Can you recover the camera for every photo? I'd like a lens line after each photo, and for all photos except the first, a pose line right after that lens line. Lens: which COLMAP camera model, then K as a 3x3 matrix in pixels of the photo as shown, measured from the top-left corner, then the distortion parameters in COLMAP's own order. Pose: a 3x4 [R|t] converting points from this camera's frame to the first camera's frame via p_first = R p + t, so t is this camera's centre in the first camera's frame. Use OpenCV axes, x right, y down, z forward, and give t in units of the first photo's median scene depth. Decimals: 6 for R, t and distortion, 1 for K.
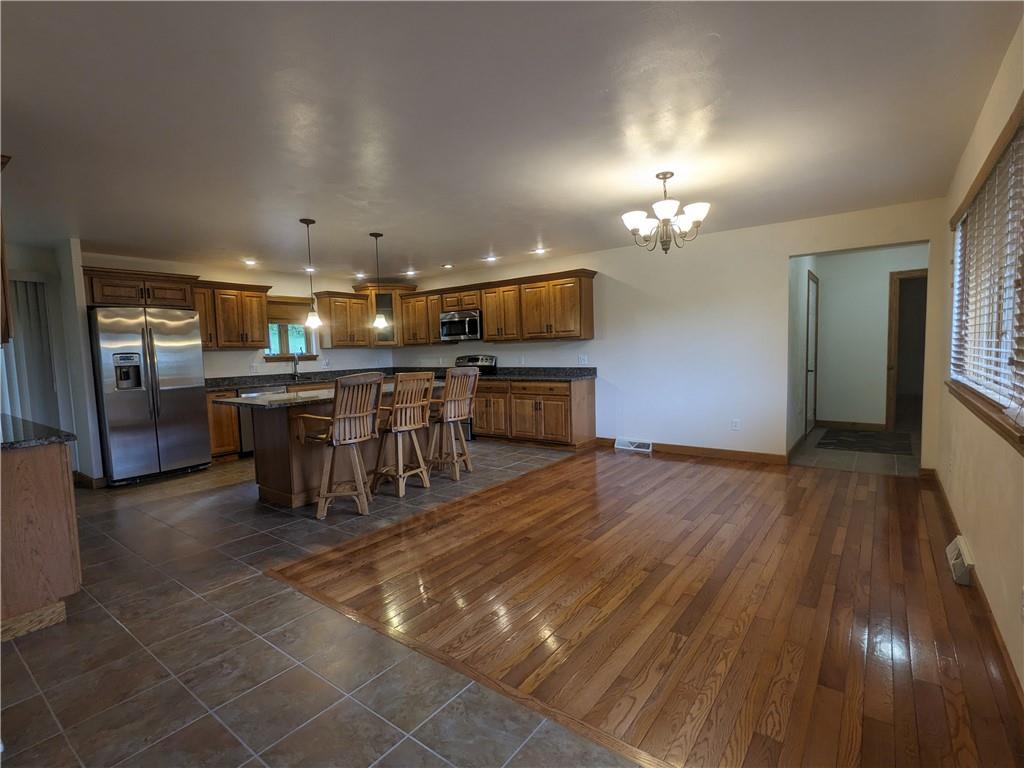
lens RADIAL K [[494.7, 0, 511.1], [0, 494.7, 390.9], [0, 0, 1]] dist [0.000391, 0.002584]
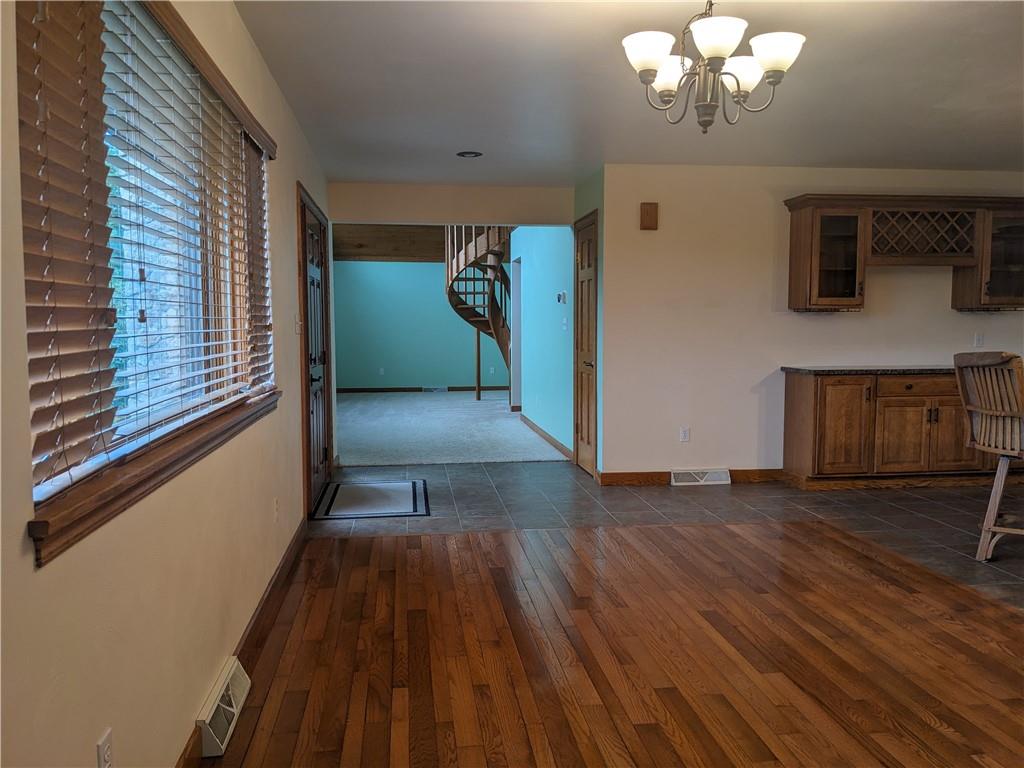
lens RADIAL K [[813.2, 0, 501.1], [0, 813.2, 384.7], [0, 0, 1]] dist [0.047757, -0.077171]
pose [[-0.720814, 0.084977, -0.687900, 0.798974], [-0.035747, 0.986578, 0.159330, -0.121113], [0.692206, 0.139438, -0.708101, 1.137320]]
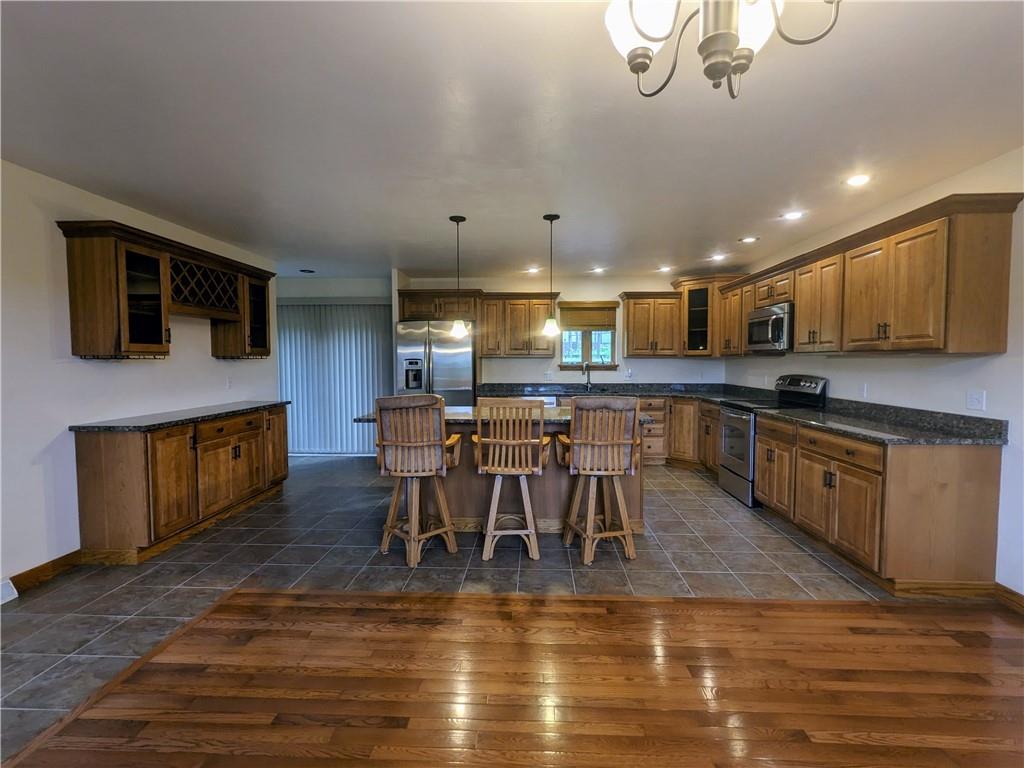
lens RADIAL K [[494.7, 0, 513.9], [0, 494.7, 384.4], [0, 0, 1]] dist [0.000391, 0.002584]
pose [[0.566588, 0.071558, -0.820888, 0.391774], [-0.086994, 0.995849, 0.026766, -0.074817], [0.819396, 0.056247, 0.570461, 0.572169]]
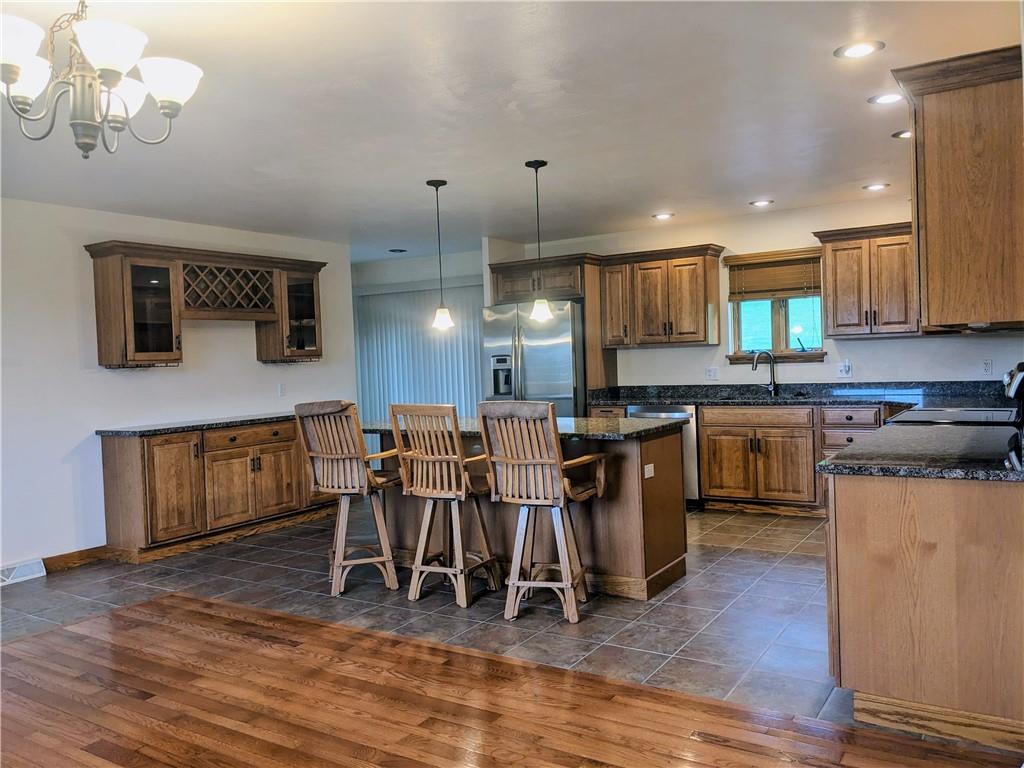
lens RADIAL K [[813.2, 0, 521.8], [0, 813.2, 379.7], [0, 0, 1]] dist [0.047757, -0.077171]
pose [[0.079722, 0.055058, -0.995295, 0.775649], [-0.051189, 0.997382, 0.051074, -0.119514], [0.995502, 0.046877, 0.082332, 1.010628]]
